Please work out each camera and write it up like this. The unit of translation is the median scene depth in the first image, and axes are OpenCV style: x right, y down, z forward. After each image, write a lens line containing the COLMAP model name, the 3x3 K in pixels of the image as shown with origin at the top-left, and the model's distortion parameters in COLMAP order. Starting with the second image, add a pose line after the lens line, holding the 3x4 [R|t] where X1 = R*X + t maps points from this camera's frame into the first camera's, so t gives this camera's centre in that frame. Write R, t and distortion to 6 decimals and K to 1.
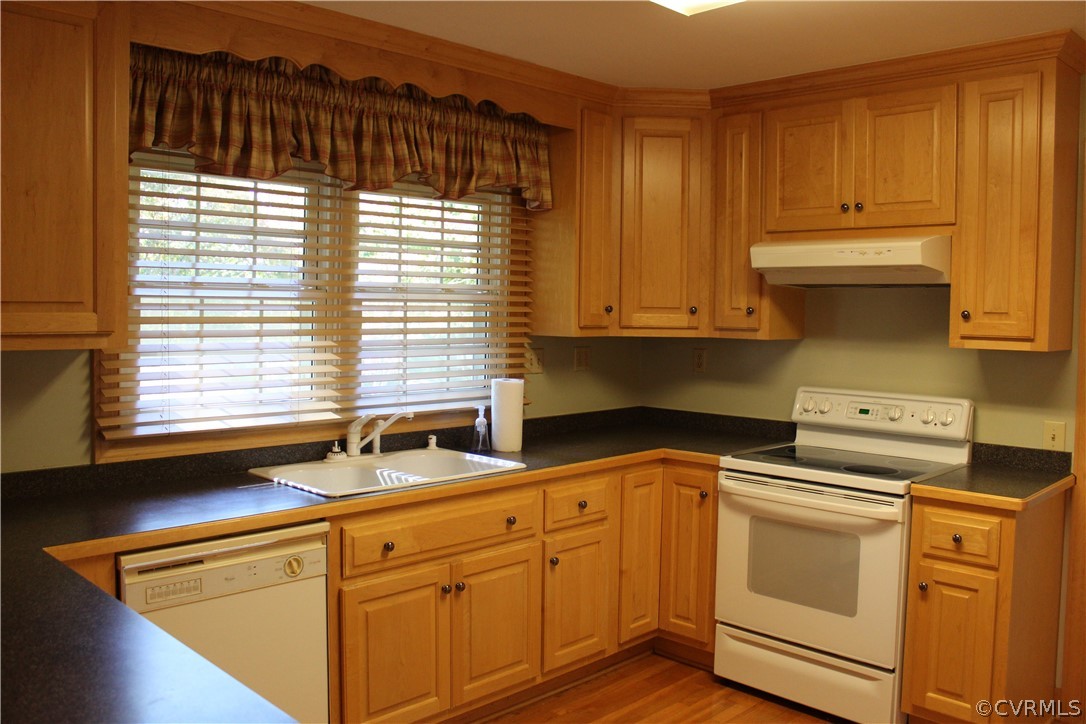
lens RADIAL K [[916.4, 0, 542.9], [0, 916.4, 345.4], [0, 0, 1]] dist [-0.169596, 0.134659]
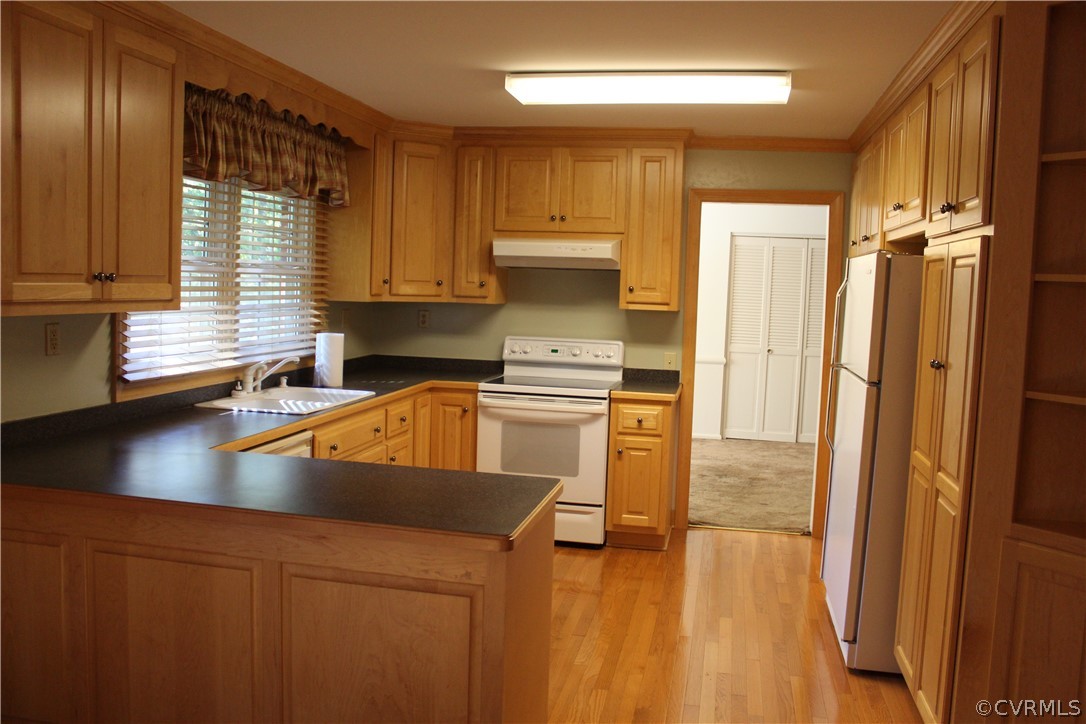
lens RADIAL K [[916.4, 0, 546.7], [0, 916.4, 353.3], [0, 0, 1]] dist [-0.169596, 0.134659]
pose [[0.834970, -0.028061, 0.549580, -0.545380], [0.001371, 0.998802, 0.048914, 0.001434], [-0.550294, -0.040089, 0.834008, -0.311990]]
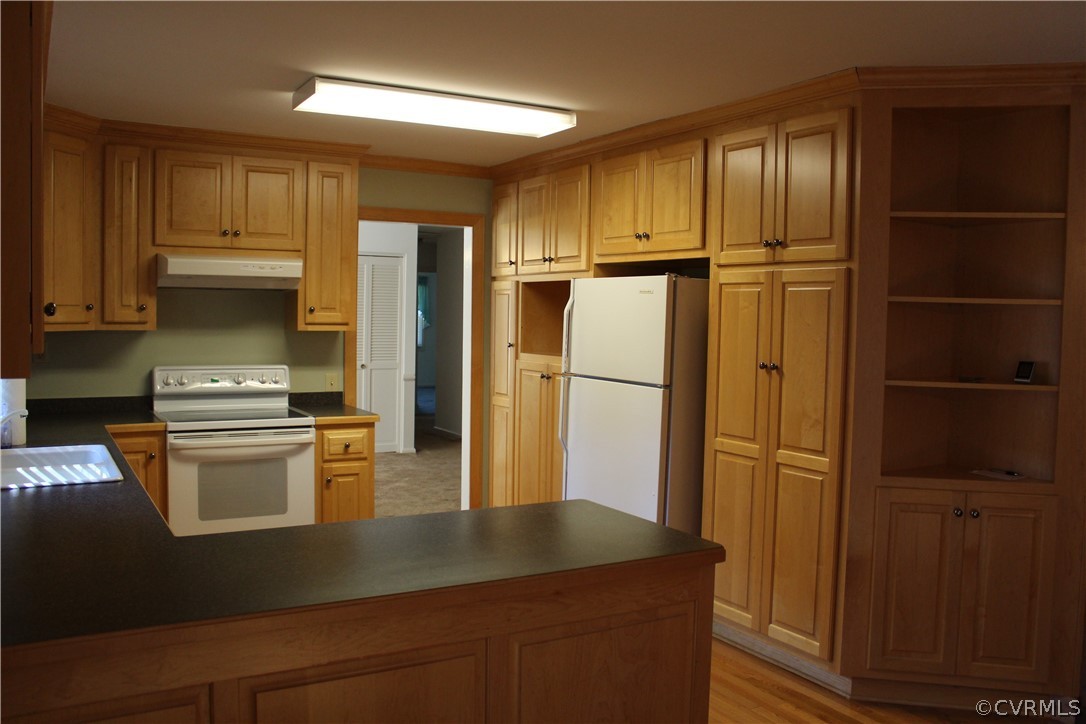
lens RADIAL K [[916.4, 0, 552.7], [0, 916.4, 362.7], [0, 0, 1]] dist [-0.169596, 0.134659]
pose [[0.251101, -0.062324, 0.965952, -0.895207], [0.025091, 0.998009, 0.057869, -0.020891], [-0.967636, 0.009705, 0.252165, 0.164945]]
